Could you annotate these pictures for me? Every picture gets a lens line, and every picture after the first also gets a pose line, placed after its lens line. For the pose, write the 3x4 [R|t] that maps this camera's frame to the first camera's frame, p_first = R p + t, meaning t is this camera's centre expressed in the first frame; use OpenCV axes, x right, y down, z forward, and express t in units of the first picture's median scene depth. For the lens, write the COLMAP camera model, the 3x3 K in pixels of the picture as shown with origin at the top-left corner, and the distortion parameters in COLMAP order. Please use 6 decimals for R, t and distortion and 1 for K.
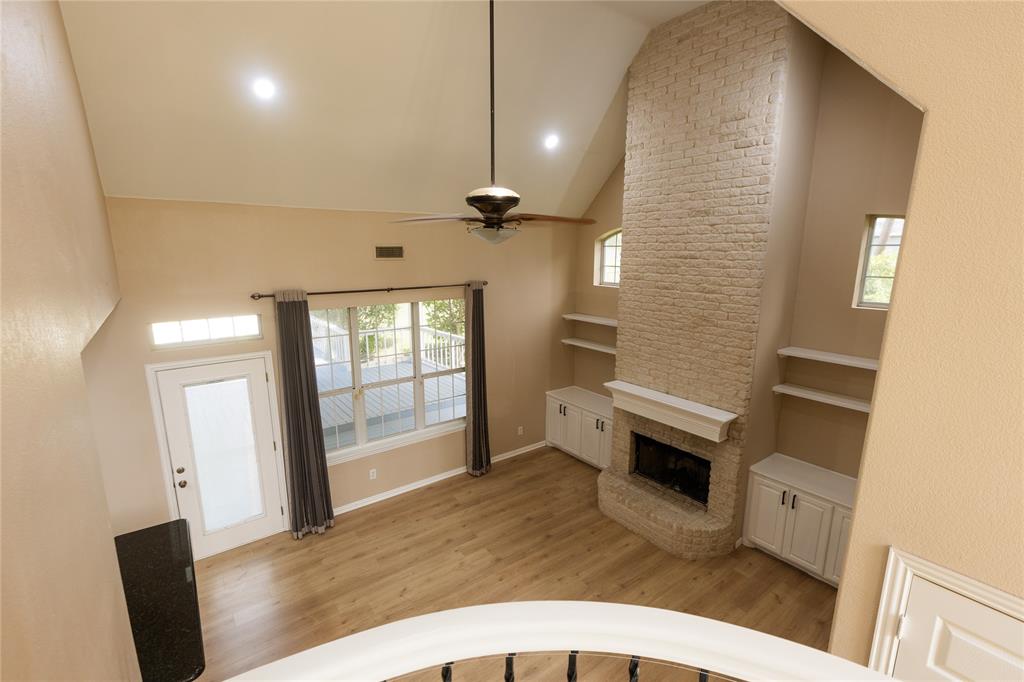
lens RADIAL K [[458.3, 0, 511.3], [0, 458.3, 342.2], [0, 0, 1]] dist [0.001802, 0.000392]
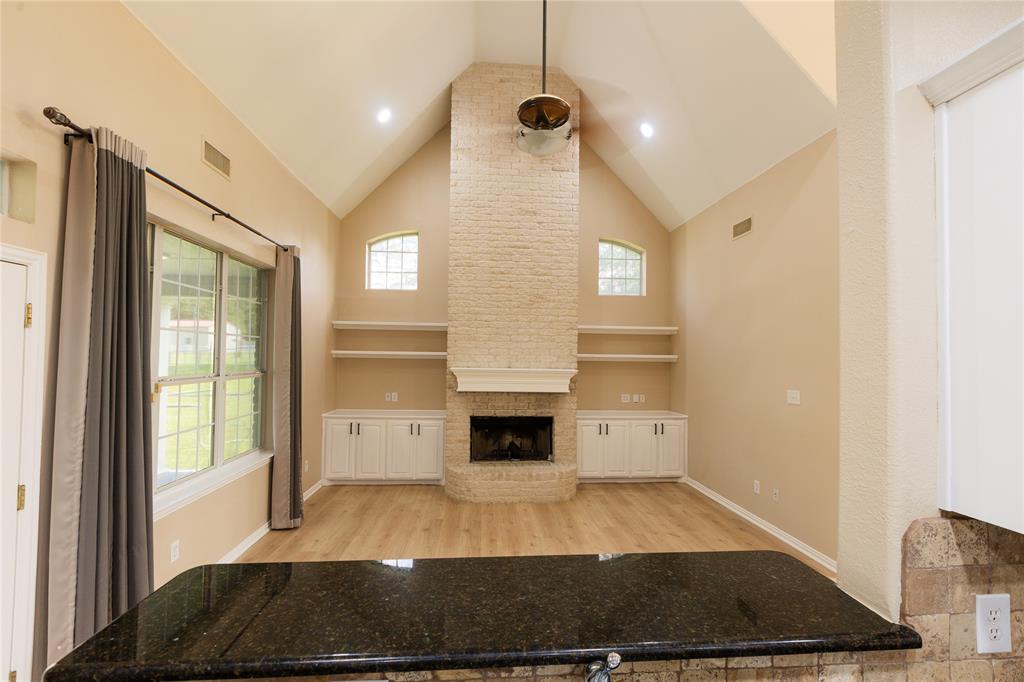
lens RADIAL K [[458.3, 0, 511.3], [0, 458.3, 342.2], [0, 0, 1]] dist [0.001802, 0.000392]
pose [[0.544082, 0.030143, 0.838491, -0.598309], [0.153305, 0.978960, -0.134669, 0.206632], [-0.824908, 0.201816, 0.528013, 0.409231]]
